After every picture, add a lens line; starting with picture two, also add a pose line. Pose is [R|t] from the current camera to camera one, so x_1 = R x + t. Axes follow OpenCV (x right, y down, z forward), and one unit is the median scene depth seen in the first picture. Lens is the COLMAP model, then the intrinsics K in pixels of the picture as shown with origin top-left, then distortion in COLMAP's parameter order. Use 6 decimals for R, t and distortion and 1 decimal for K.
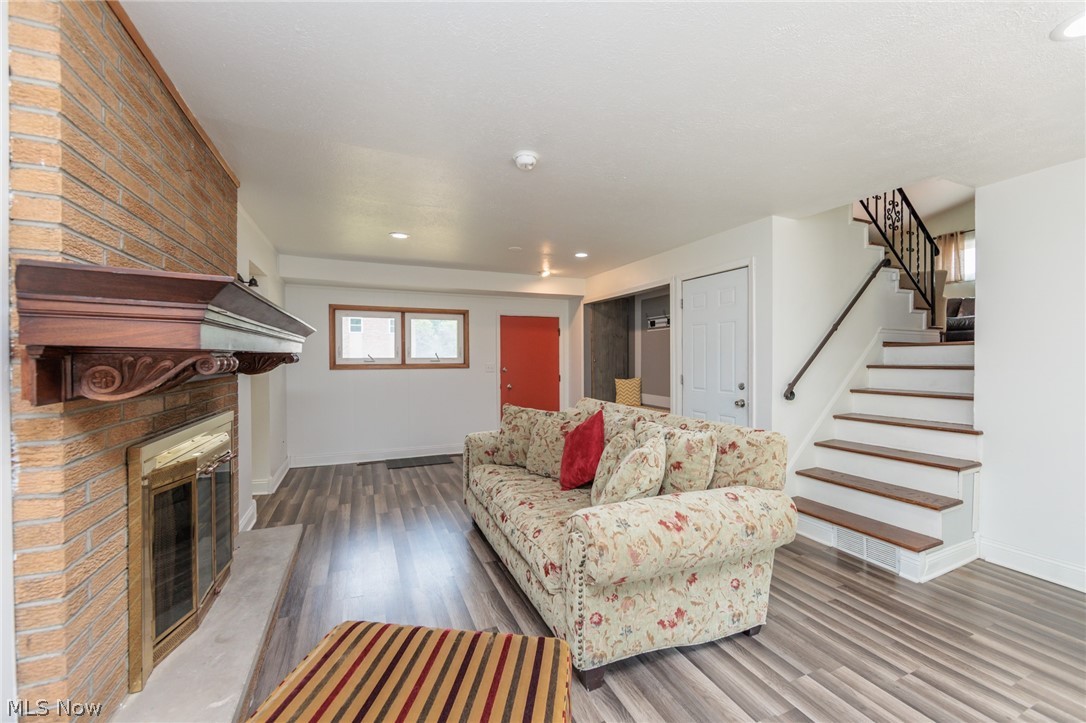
lens RADIAL K [[424.2, 0, 544.9], [0, 424.2, 361.8], [0, 0, 1]] dist [-0.001960, -0.000372]
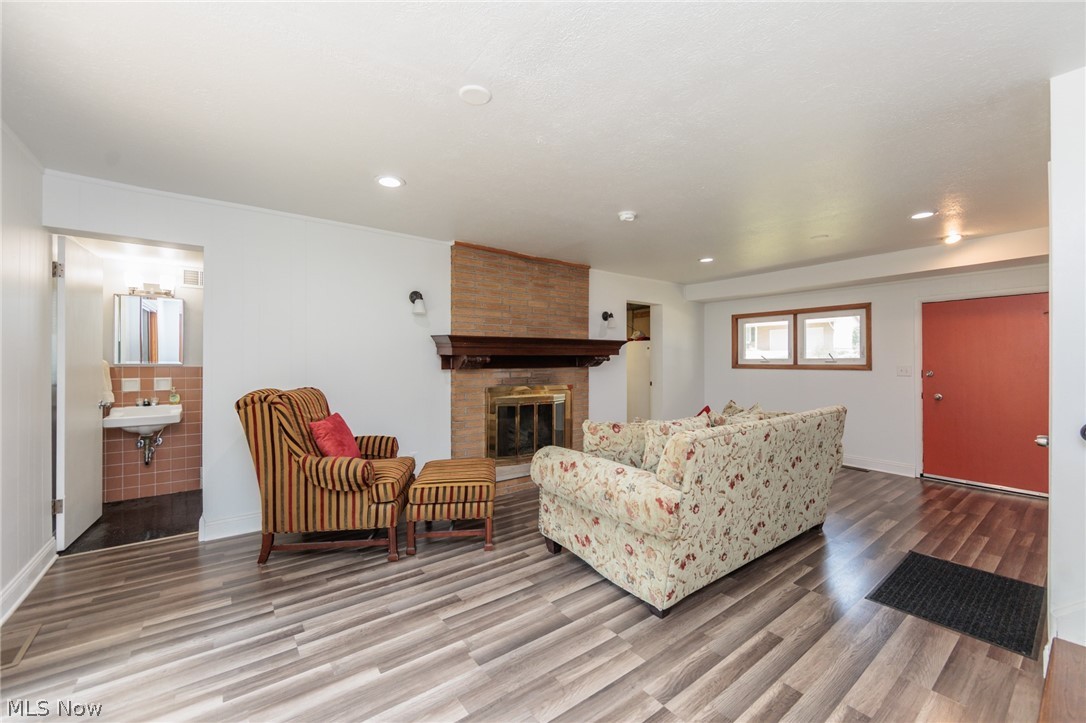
lens RADIAL K [[424.2, 0, 544.9], [0, 424.2, 361.8], [0, 0, 1]] dist [-0.001960, -0.000372]
pose [[0.244116, 0.004339, -0.969736, 0.516861], [-0.009684, 0.999951, 0.002037, 0.002536], [0.969698, 0.008894, 0.244146, 0.164581]]
